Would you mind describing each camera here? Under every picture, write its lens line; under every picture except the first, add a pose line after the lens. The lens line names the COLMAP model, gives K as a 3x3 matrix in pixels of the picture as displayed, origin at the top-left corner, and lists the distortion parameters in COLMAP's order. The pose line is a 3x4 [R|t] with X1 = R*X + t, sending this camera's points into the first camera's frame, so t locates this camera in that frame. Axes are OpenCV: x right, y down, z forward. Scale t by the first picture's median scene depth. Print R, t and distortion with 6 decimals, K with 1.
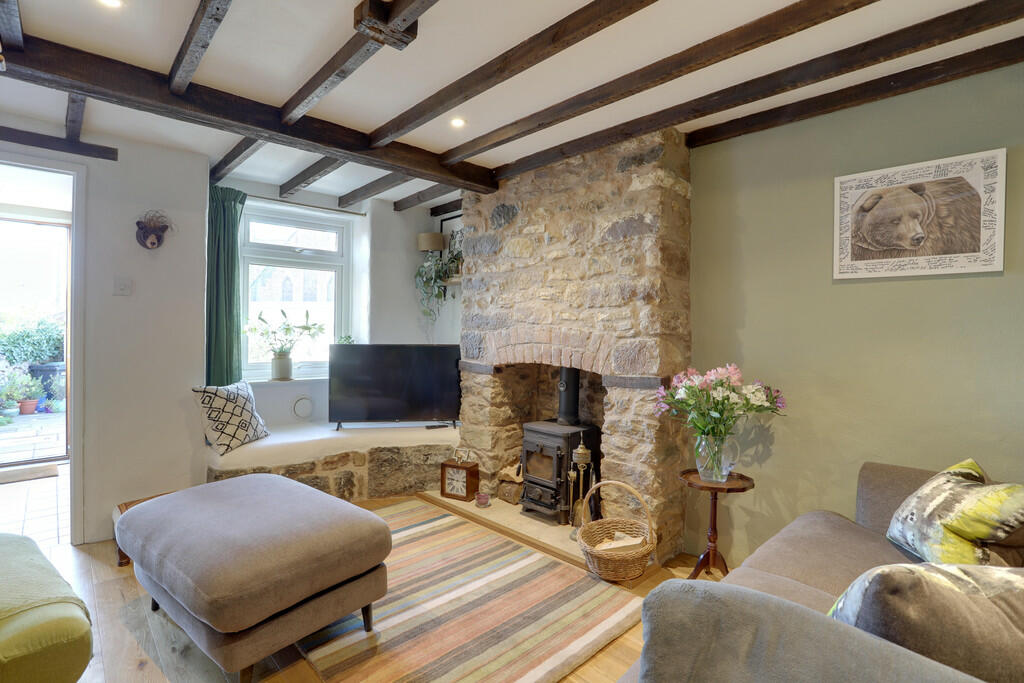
lens RADIAL K [[504.5, 0, 506.7], [0, 504.5, 341.3], [0, 0, 1]] dist [-0.000995, 0.001492]
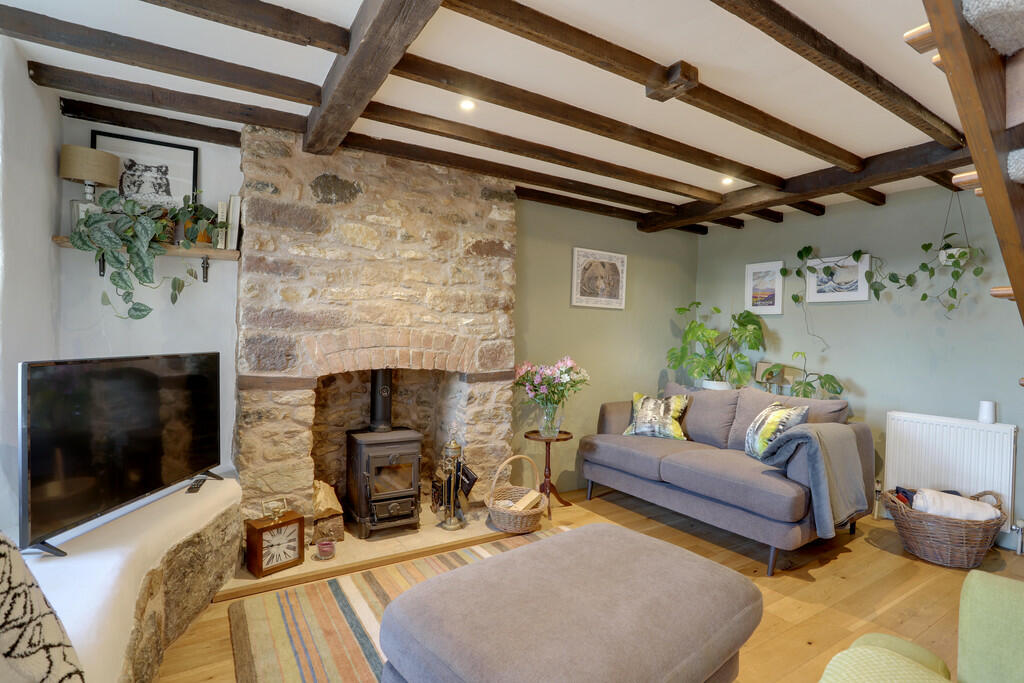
lens RADIAL K [[504.5, 0, 507.4], [0, 504.5, 336.9], [0, 0, 1]] dist [-0.000995, 0.001492]
pose [[0.223592, -0.013545, 0.974589, -0.866759], [0.001459, 0.999907, 0.013562, -0.028709], [-0.974682, -0.001610, 0.223591, 0.647781]]
